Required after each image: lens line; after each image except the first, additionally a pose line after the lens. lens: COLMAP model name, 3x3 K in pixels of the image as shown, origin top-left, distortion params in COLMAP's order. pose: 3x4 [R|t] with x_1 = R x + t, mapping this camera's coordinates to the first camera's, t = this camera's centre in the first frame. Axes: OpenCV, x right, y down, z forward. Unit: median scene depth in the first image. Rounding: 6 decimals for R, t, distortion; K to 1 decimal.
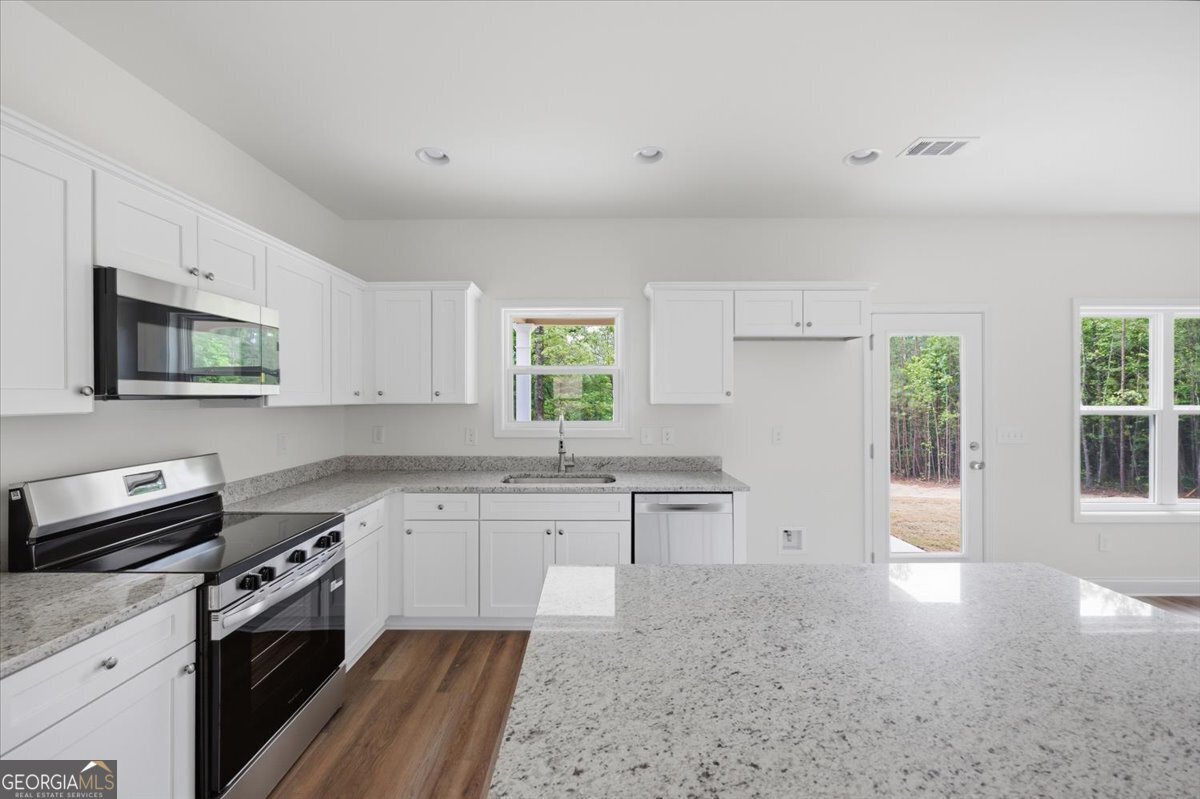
lens RADIAL K [[476.6, 0, 594.0], [0, 476.6, 399.3], [0, 0, 1]] dist [-0.001982, -0.000324]
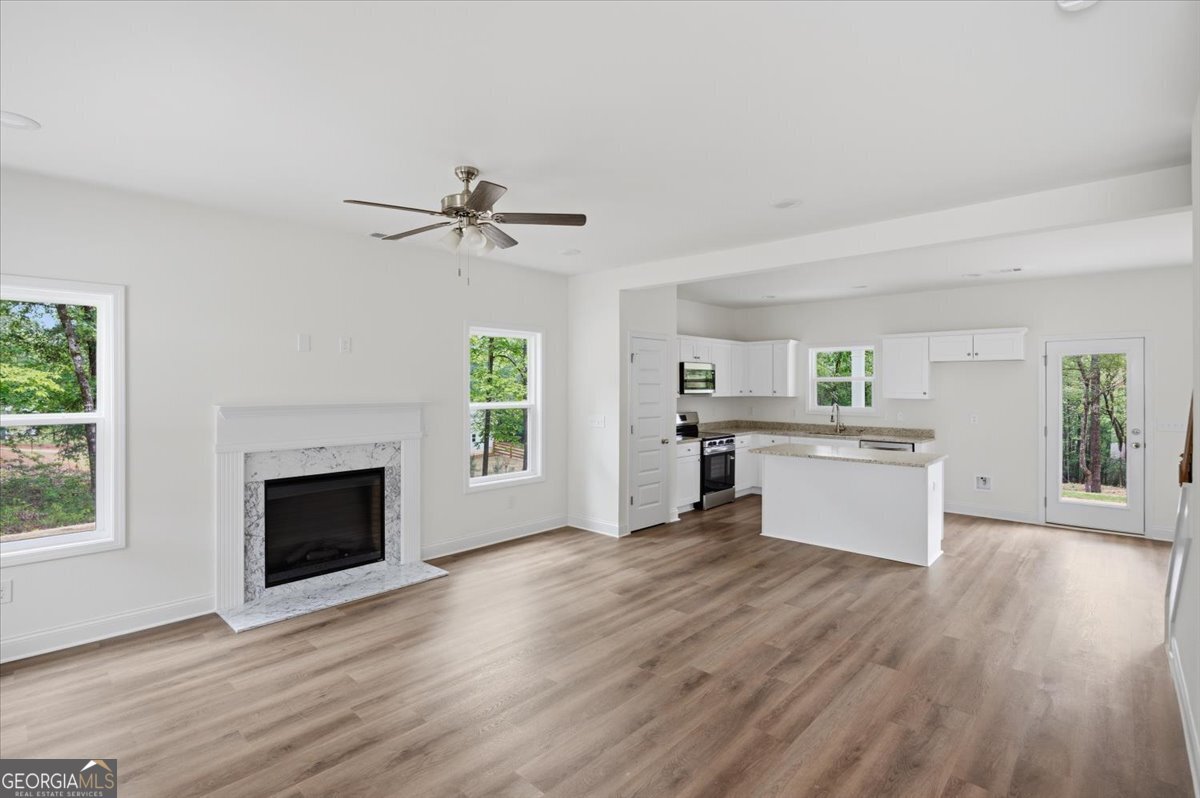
lens RADIAL K [[575.5, 0, 593.5], [0, 575.5, 390.0], [0, 0, 1]] dist [-0.017436, 0.000024]
pose [[0.739366, 0.006768, -0.673270, 0.821412], [-0.007043, 0.999973, 0.002317, -0.020768], [0.673267, 0.003029, 0.739393, -1.491284]]
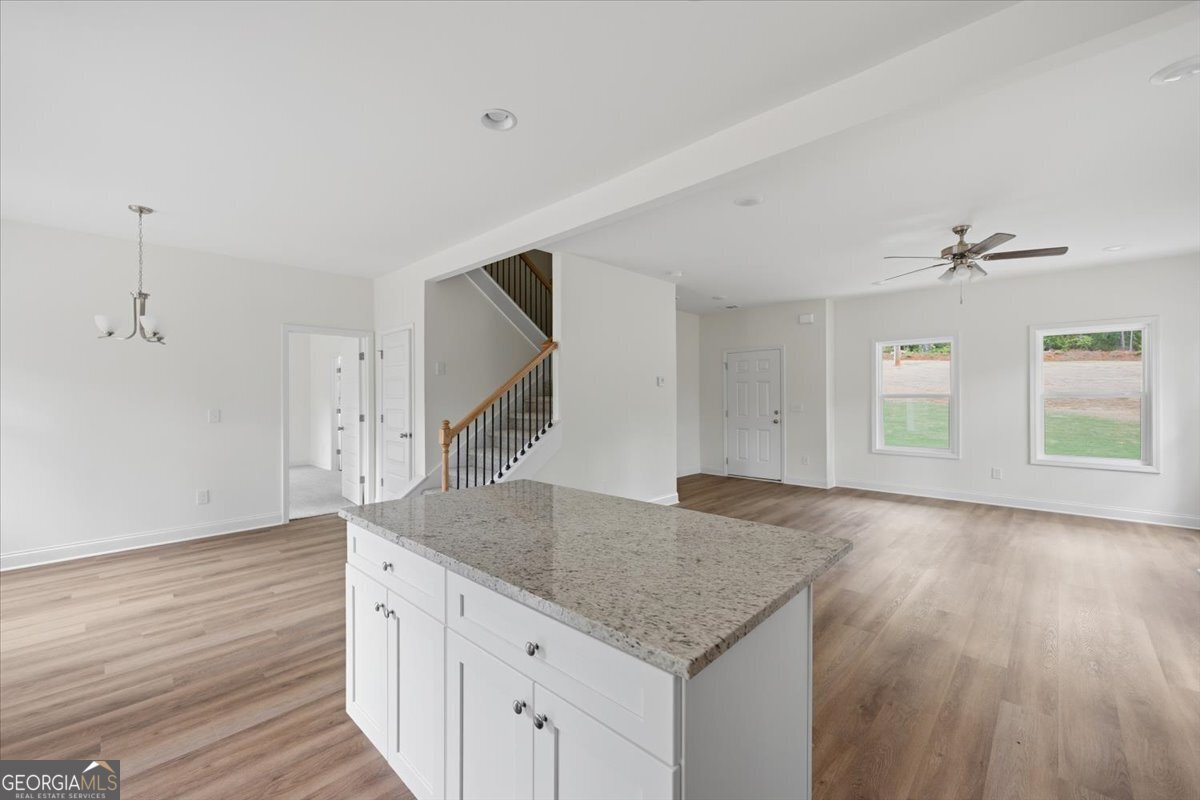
lens RADIAL K [[476.6, 0, 589.9], [0, 476.6, 403.4], [0, 0, 1]] dist [-0.001982, -0.000324]
pose [[-0.718251, -0.009502, 0.695719, -0.178261], [0.007623, 0.999739, 0.021525, 0.025923], [-0.695742, 0.020764, -0.717991, 0.687139]]
